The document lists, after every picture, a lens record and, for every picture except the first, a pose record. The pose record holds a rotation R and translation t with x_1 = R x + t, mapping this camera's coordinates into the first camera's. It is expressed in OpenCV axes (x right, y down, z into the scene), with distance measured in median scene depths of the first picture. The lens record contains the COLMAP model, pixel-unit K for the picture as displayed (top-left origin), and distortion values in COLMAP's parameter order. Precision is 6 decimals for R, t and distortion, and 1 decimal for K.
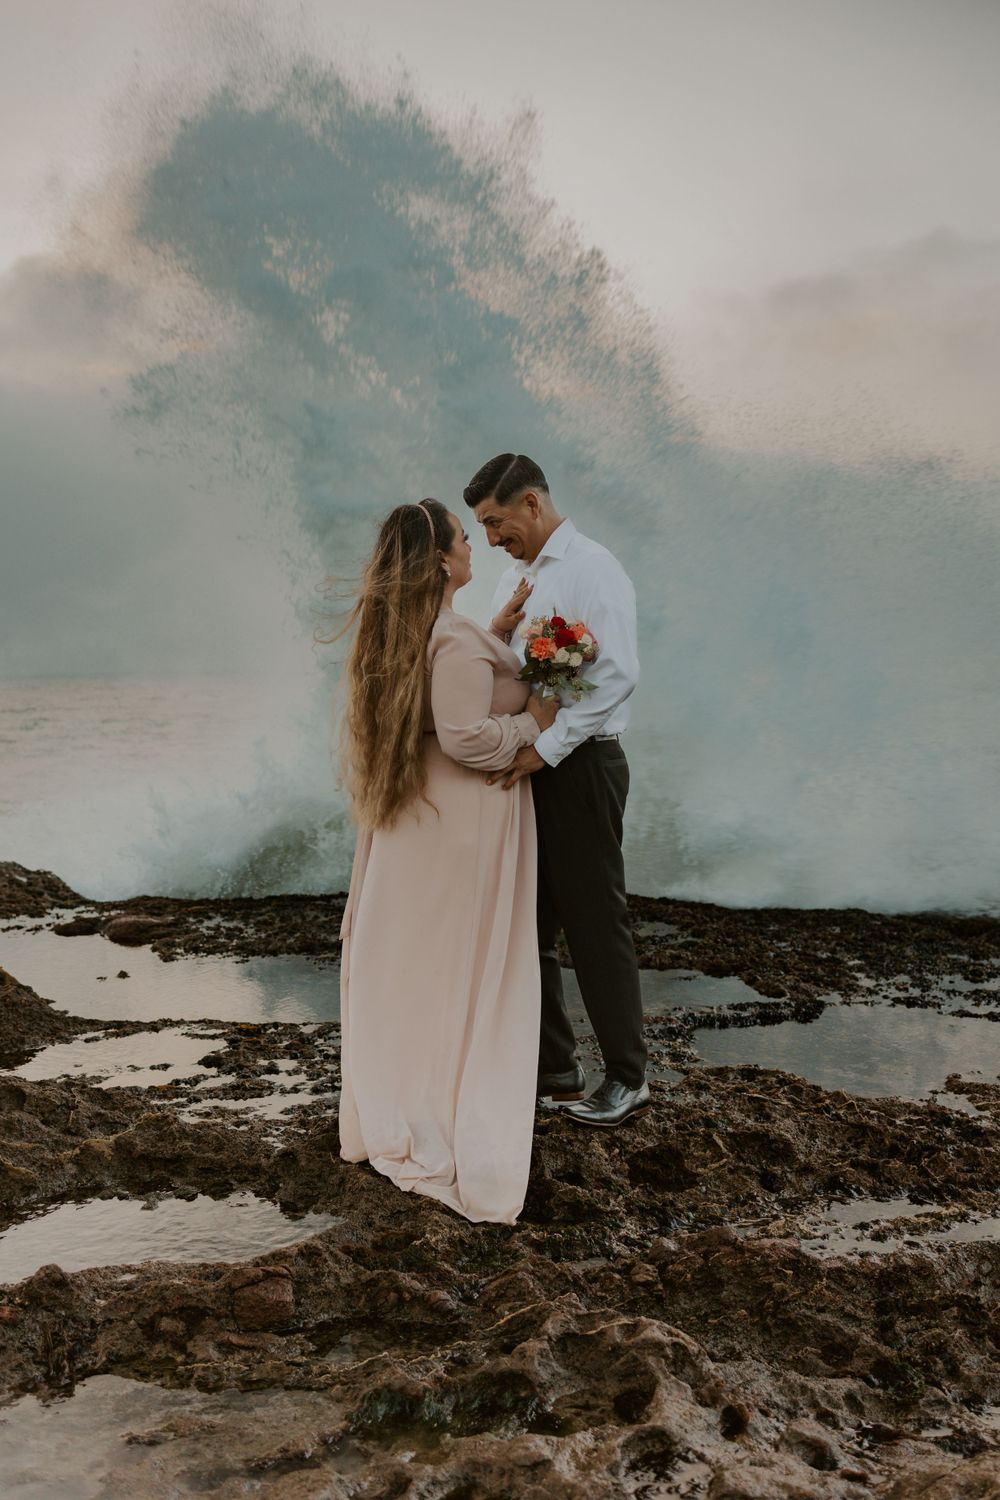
lens RADIAL K [[1725.4, 0, 500.0], [0, 1725.4, 750.0], [0, 0, 1]] dist [-0.087672, 0.019048]
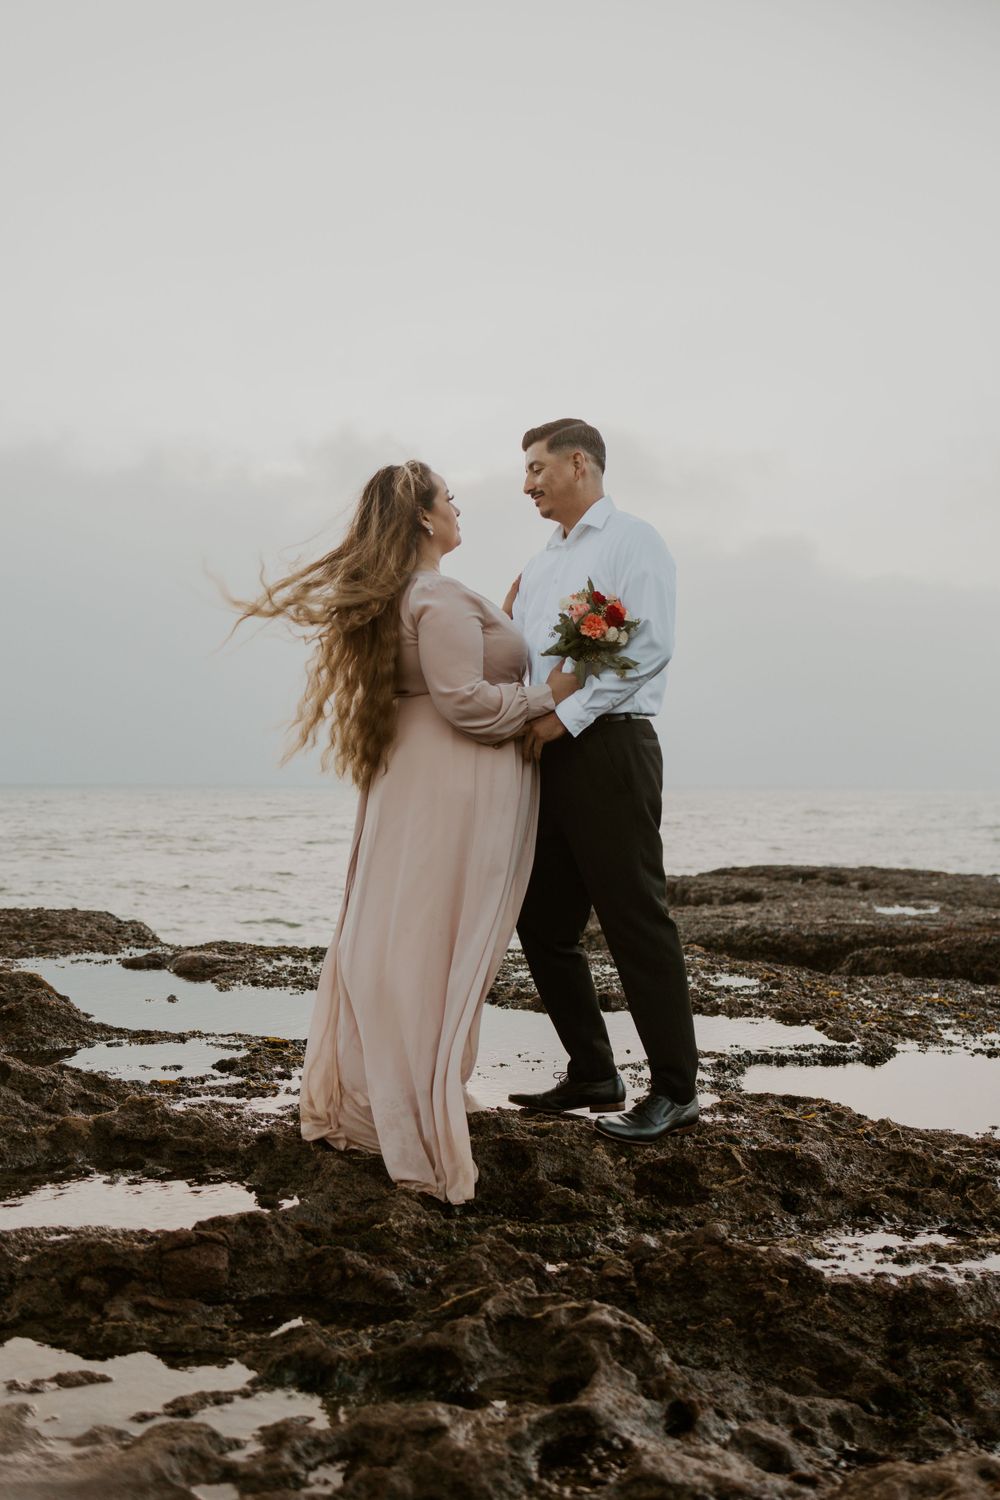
lens RADIAL K [[1725.4, 0, 500.0], [0, 1725.4, 750.0], [0, 0, 1]] dist [-0.087672, 0.019048]
pose [[0.993516, 0.029436, -0.109819, 0.112364], [-0.038895, 0.995621, -0.085004, 0.112480], [0.106836, 0.088724, 0.990310, 0.079936]]
